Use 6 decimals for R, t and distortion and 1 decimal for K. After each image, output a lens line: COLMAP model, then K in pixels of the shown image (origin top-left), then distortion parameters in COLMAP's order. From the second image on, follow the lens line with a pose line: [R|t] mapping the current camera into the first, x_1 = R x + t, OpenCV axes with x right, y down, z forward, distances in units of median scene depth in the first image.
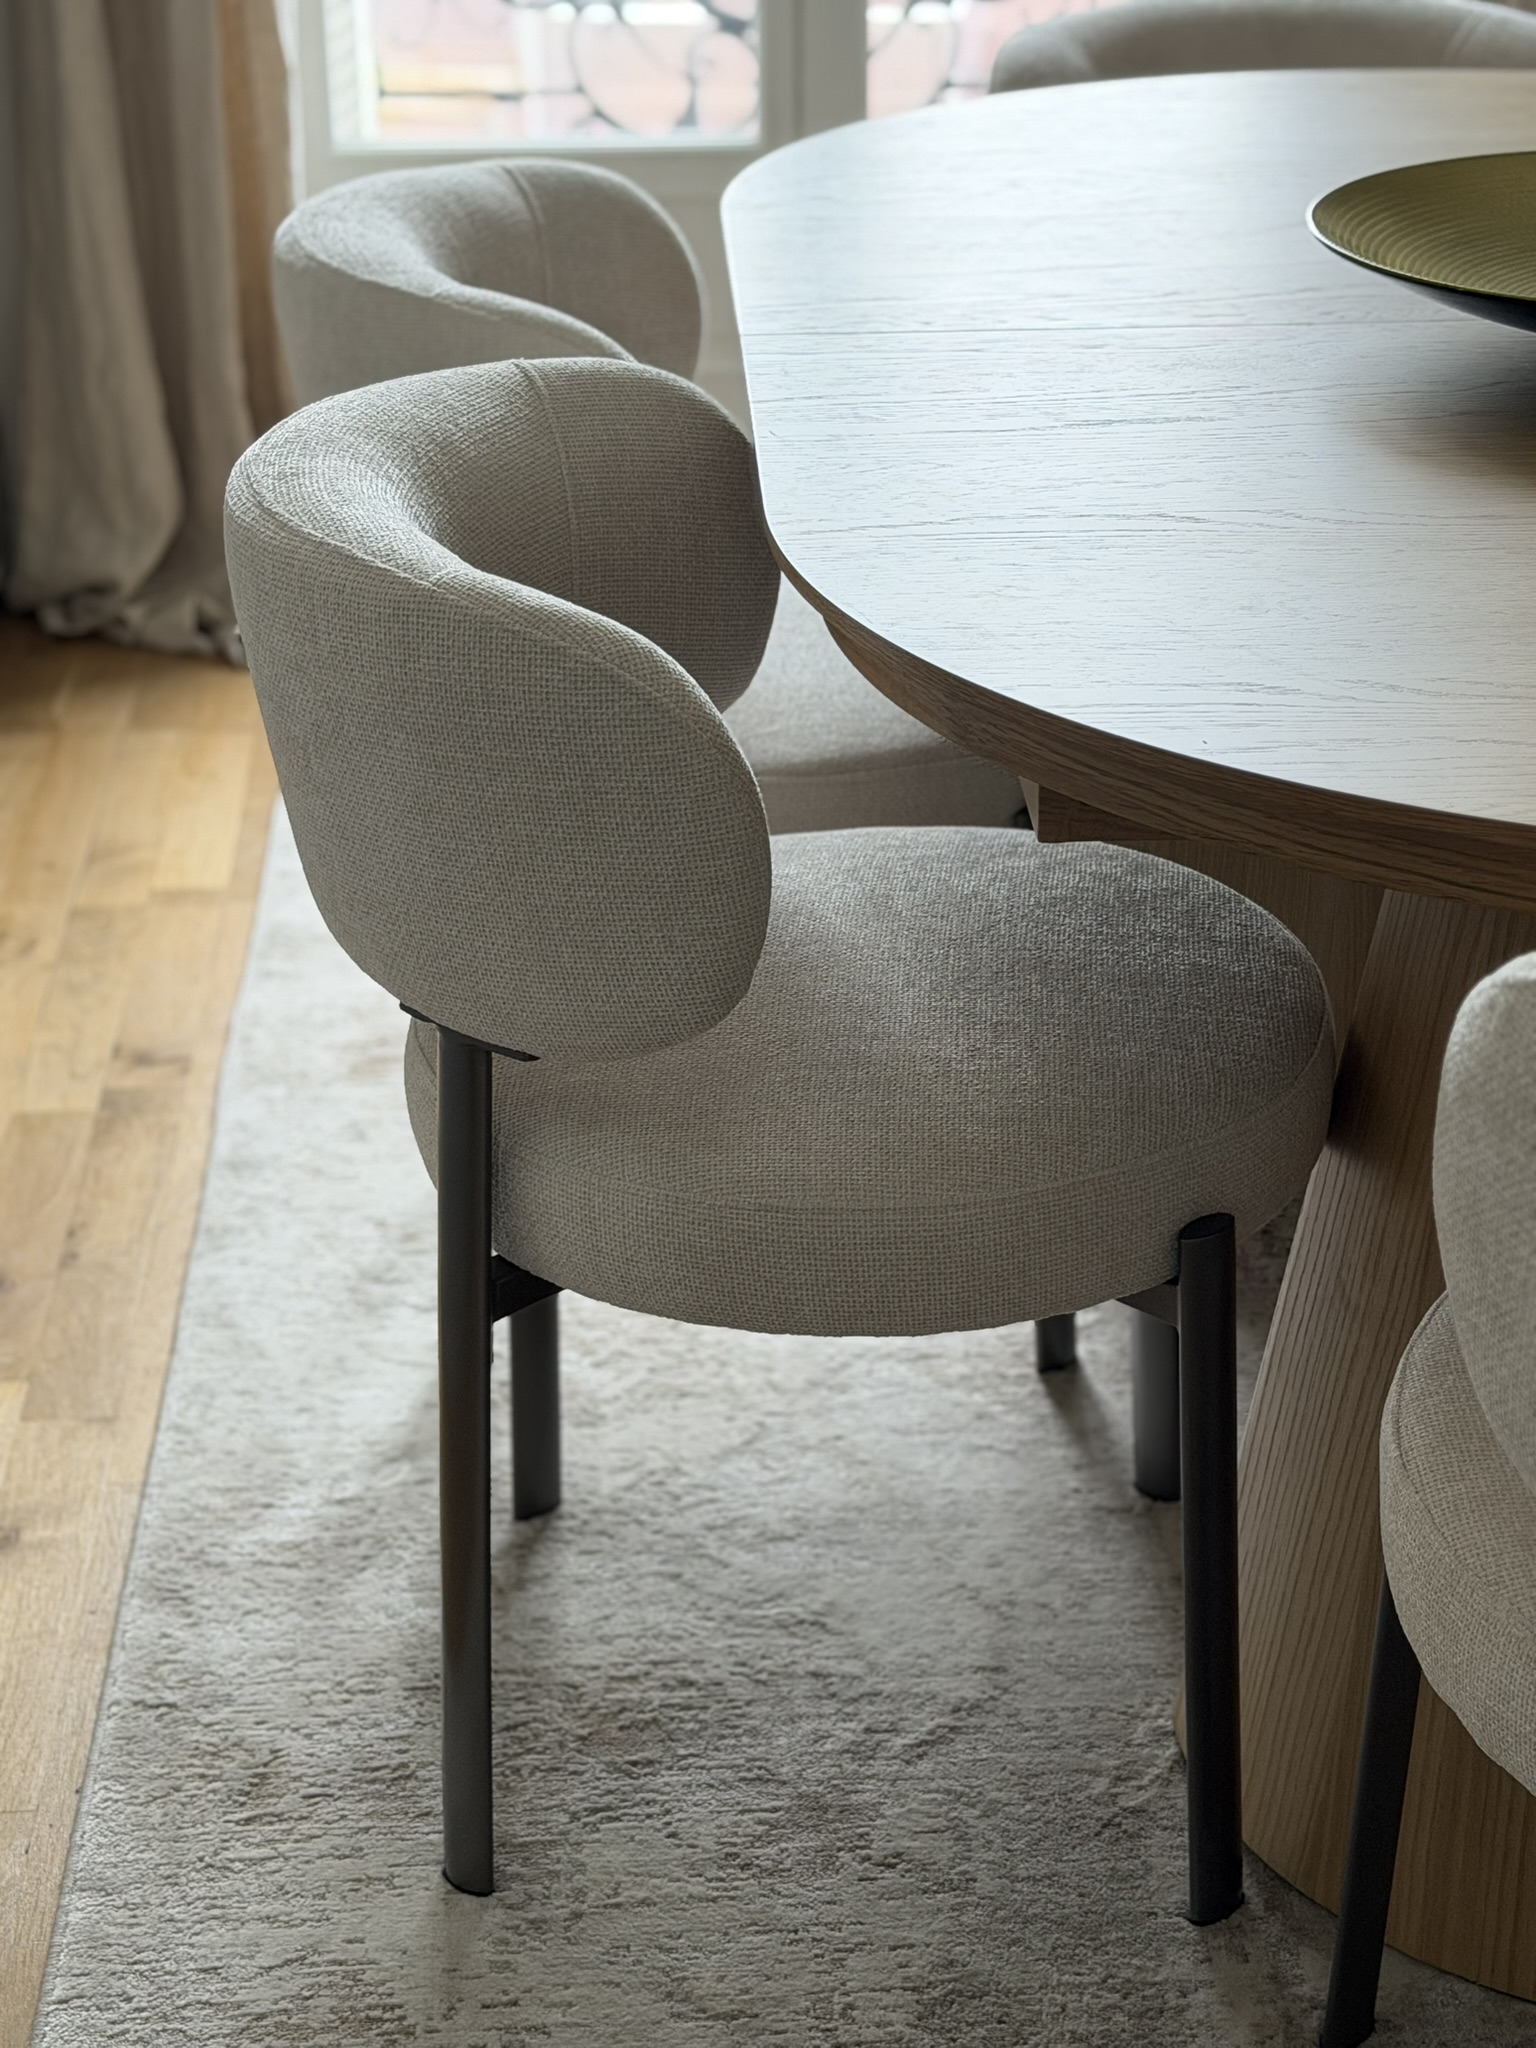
lens RADIAL K [[3560.0, 0, 777.6], [0, 3560.0, 1018.9], [0, 0, 1]] dist [0.141680, 0.000000]
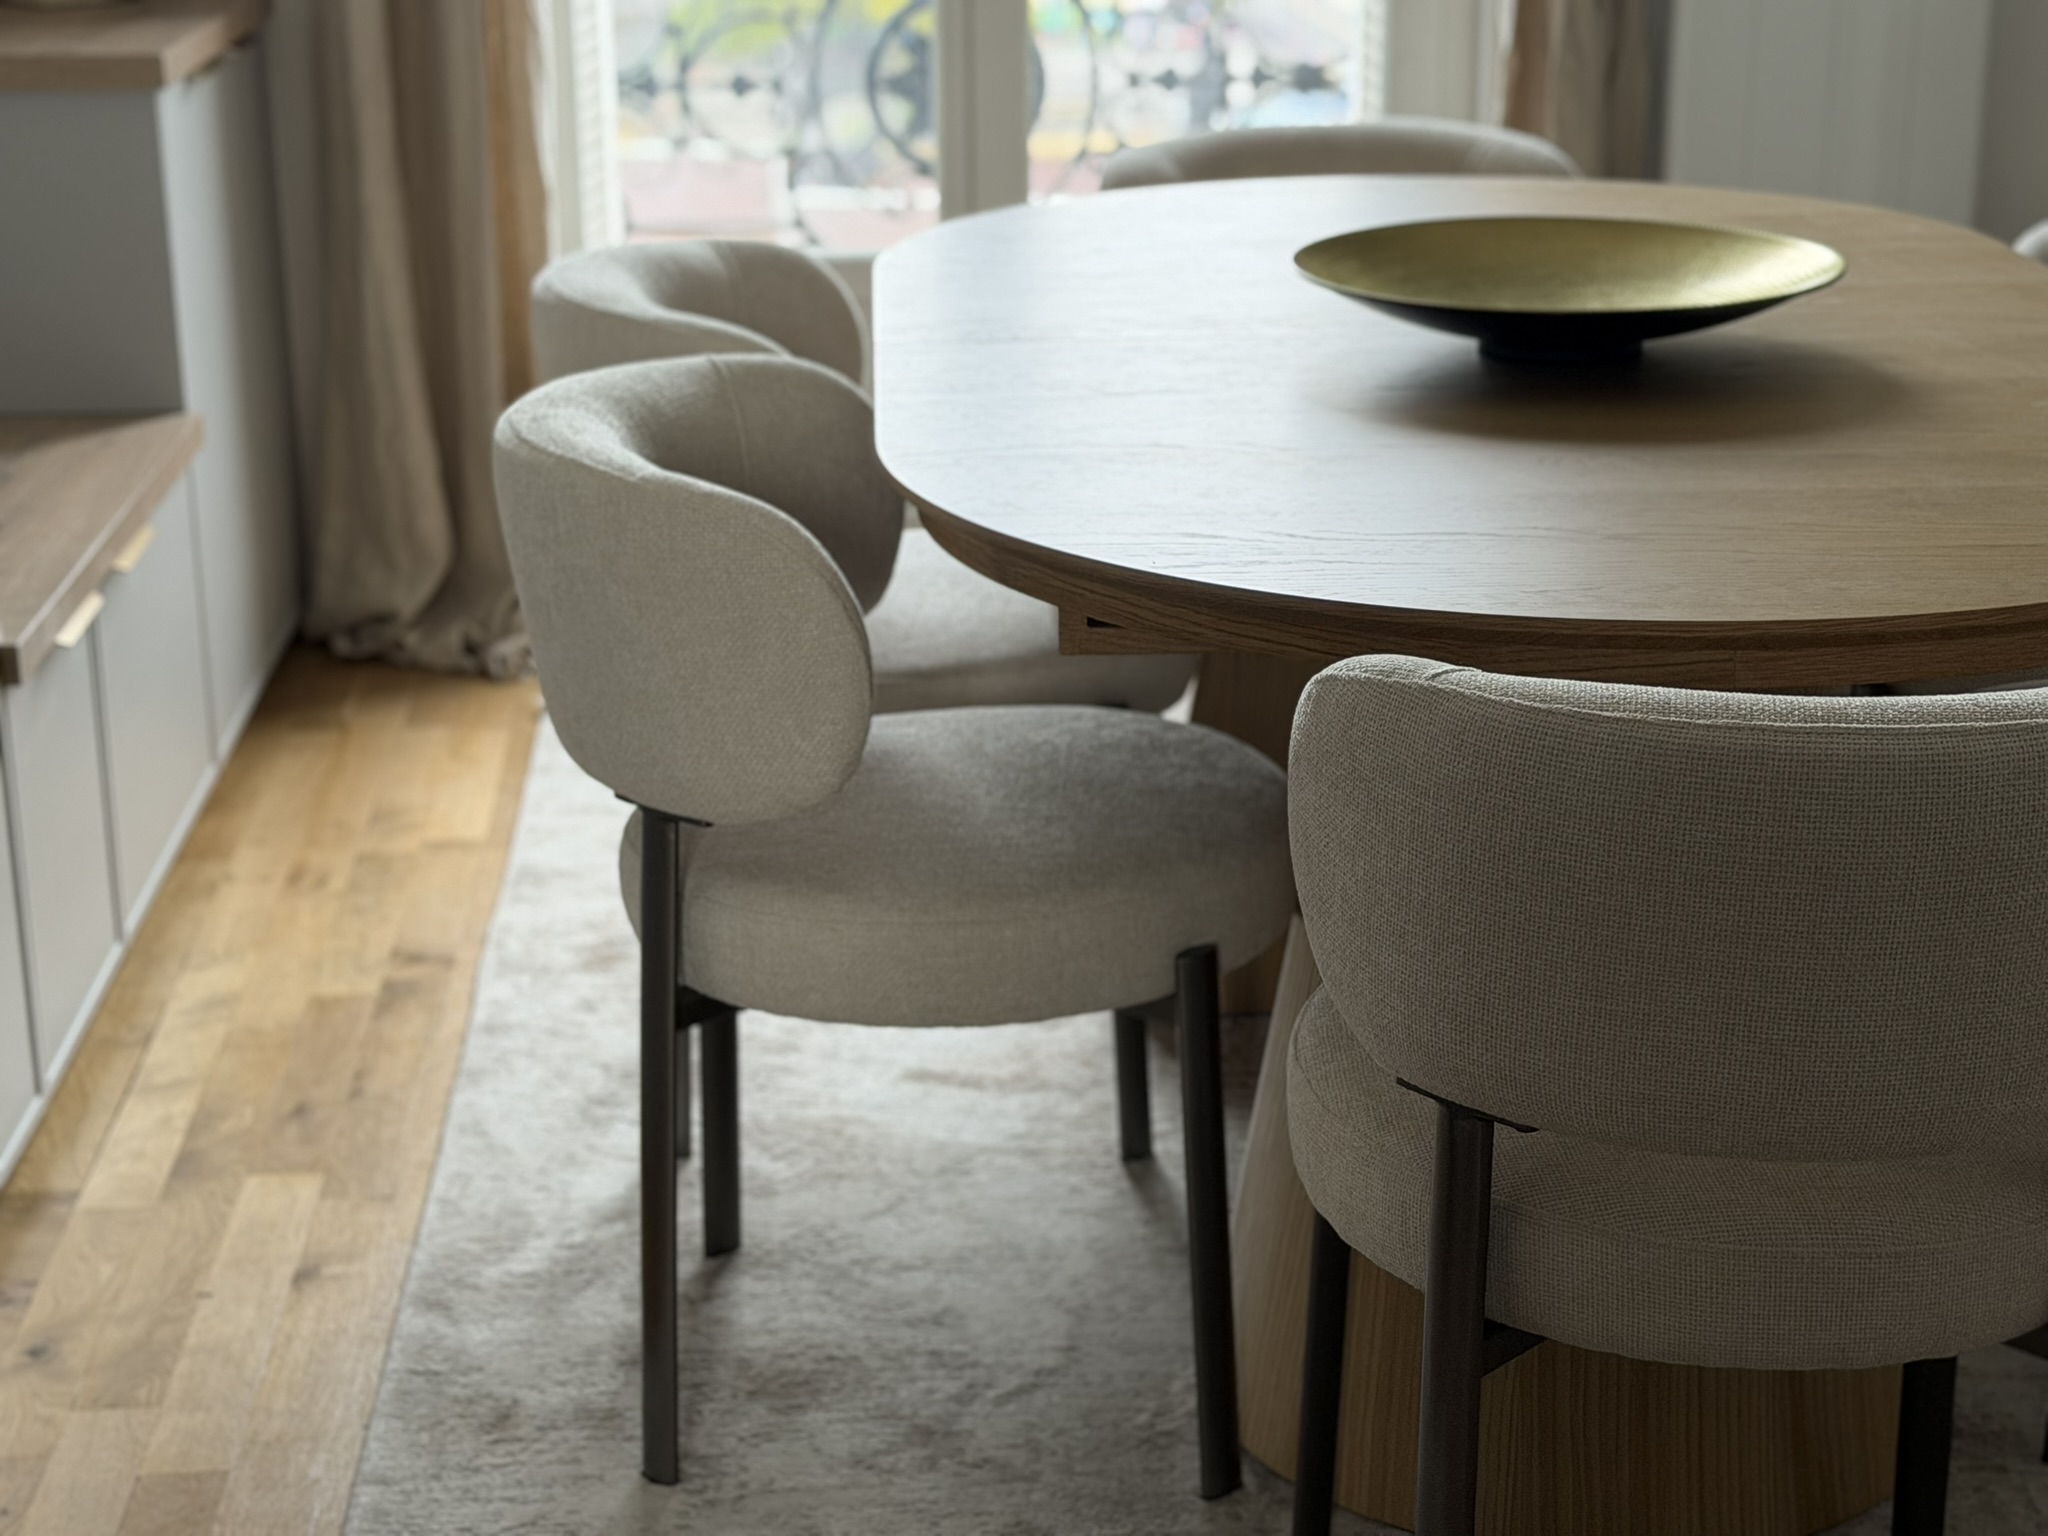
lens RADIAL K [[3560.0, 0, 1014.9], [0, 3560.0, 770.3], [0, 0, 1]] dist [0.141680, 0.000000]
pose [[0.999990, -0.001943, -0.003947, 0.046581], [0.001480, 0.993450, -0.114261, 0.121834], [0.004144, 0.114254, 0.993443, -0.316436]]
